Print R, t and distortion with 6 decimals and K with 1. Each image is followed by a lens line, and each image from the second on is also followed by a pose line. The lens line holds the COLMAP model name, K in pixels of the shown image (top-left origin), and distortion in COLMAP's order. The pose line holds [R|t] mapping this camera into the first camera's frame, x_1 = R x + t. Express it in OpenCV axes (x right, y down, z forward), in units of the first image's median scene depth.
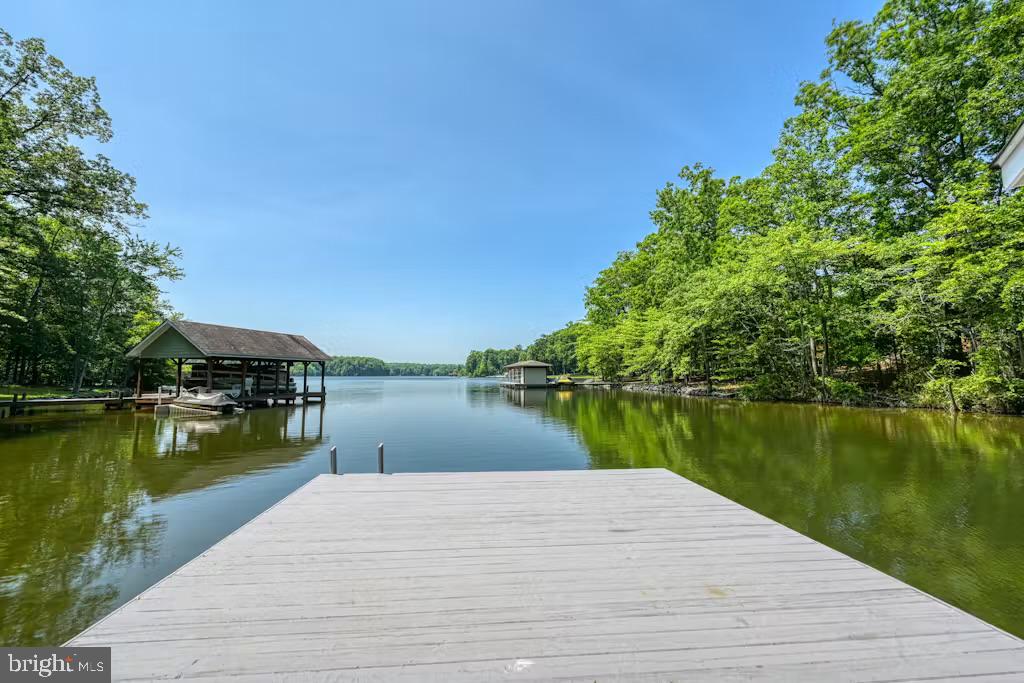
lens RADIAL K [[417.7, 0, 511.6], [0, 417.7, 330.1], [0, 0, 1]] dist [-0.000023, 0.000012]
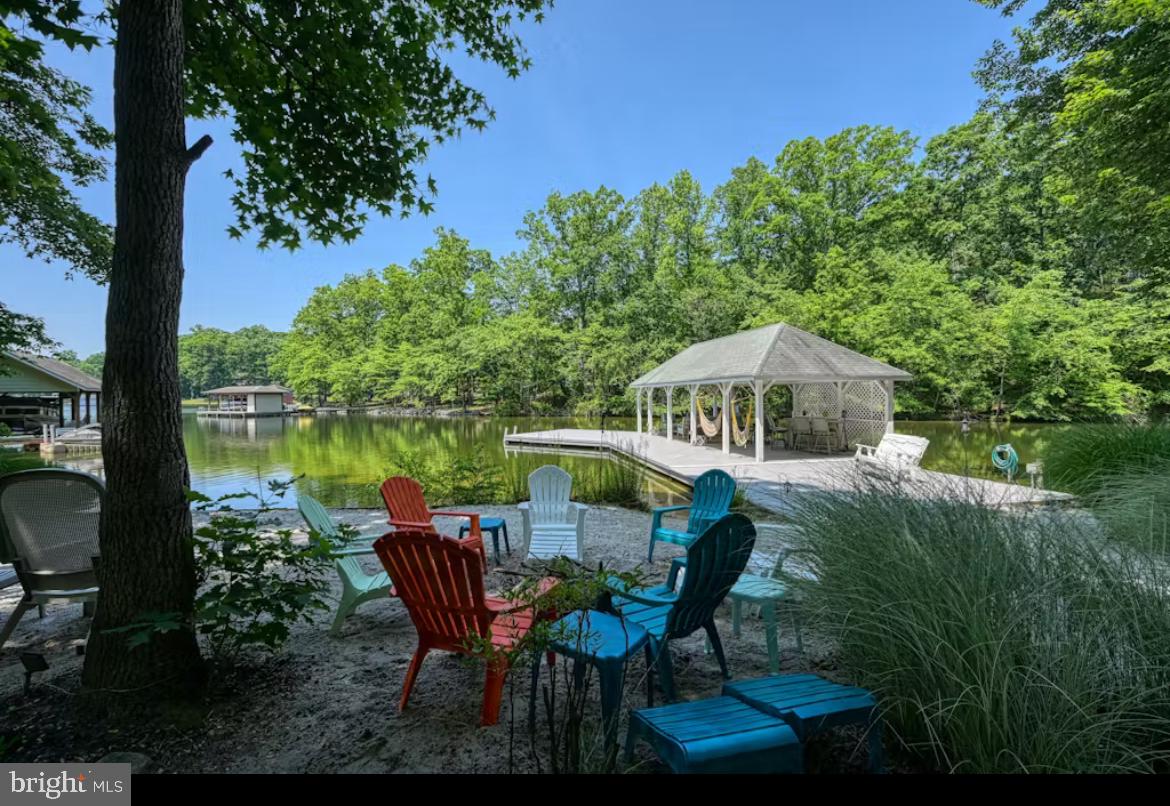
lens RADIAL K [[455.1, 0, 585.0], [0, 455.1, 403.0], [0, 0, 1]] dist [0.000047, -0.000017]
pose [[0.658541, -0.014186, 0.752411, -0.570938], [-0.072326, 0.994001, 0.082044, -0.056772], [-0.749061, -0.108448, 0.653565, -0.423293]]
